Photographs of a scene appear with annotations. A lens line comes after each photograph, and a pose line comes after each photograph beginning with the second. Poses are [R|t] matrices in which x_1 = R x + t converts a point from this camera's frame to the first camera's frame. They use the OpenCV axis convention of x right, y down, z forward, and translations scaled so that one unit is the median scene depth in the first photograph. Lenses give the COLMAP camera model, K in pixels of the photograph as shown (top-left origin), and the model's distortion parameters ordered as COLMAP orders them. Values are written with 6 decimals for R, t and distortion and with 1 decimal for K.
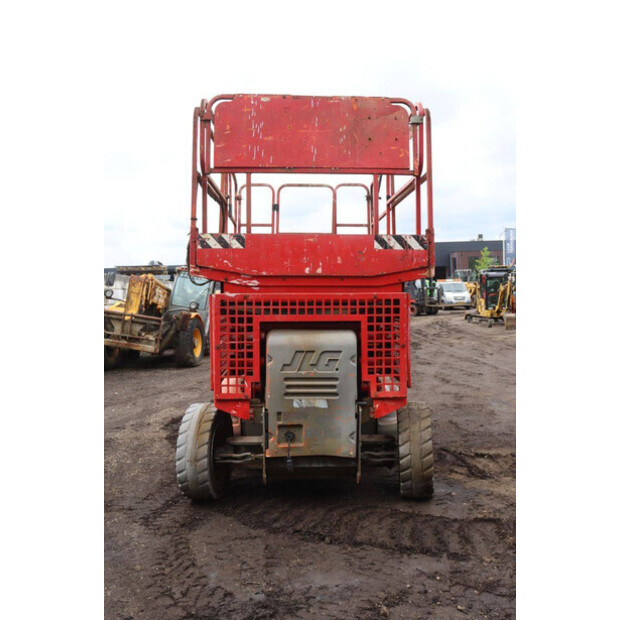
lens RADIAL K [[594.7, 0, 310.0], [0, 594.7, 310.0], [0, 0, 1]] dist [-0.114745, 0.007098]
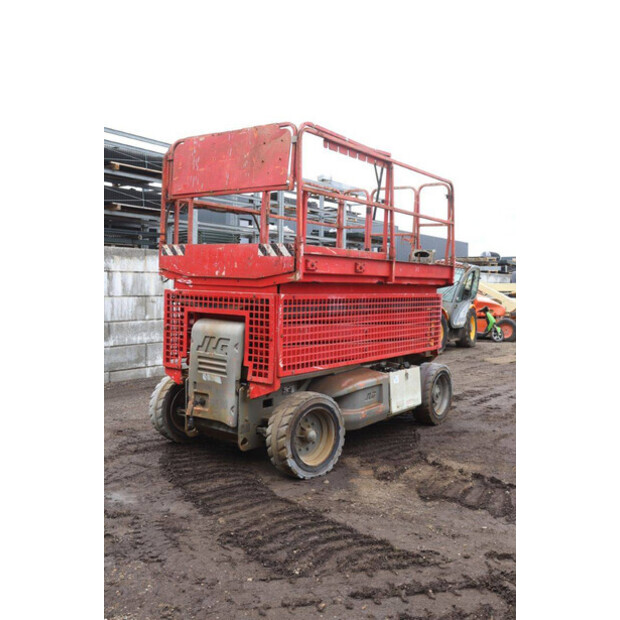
lens RADIAL K [[594.7, 0, 310.0], [0, 594.7, 310.0], [0, 0, 1]] dist [-0.114745, 0.007098]
pose [[0.782260, 0.057262, -0.620314, 0.933370], [-0.045132, 0.998359, 0.035245, -0.041647], [0.621315, 0.000426, 0.783561, 0.139990]]
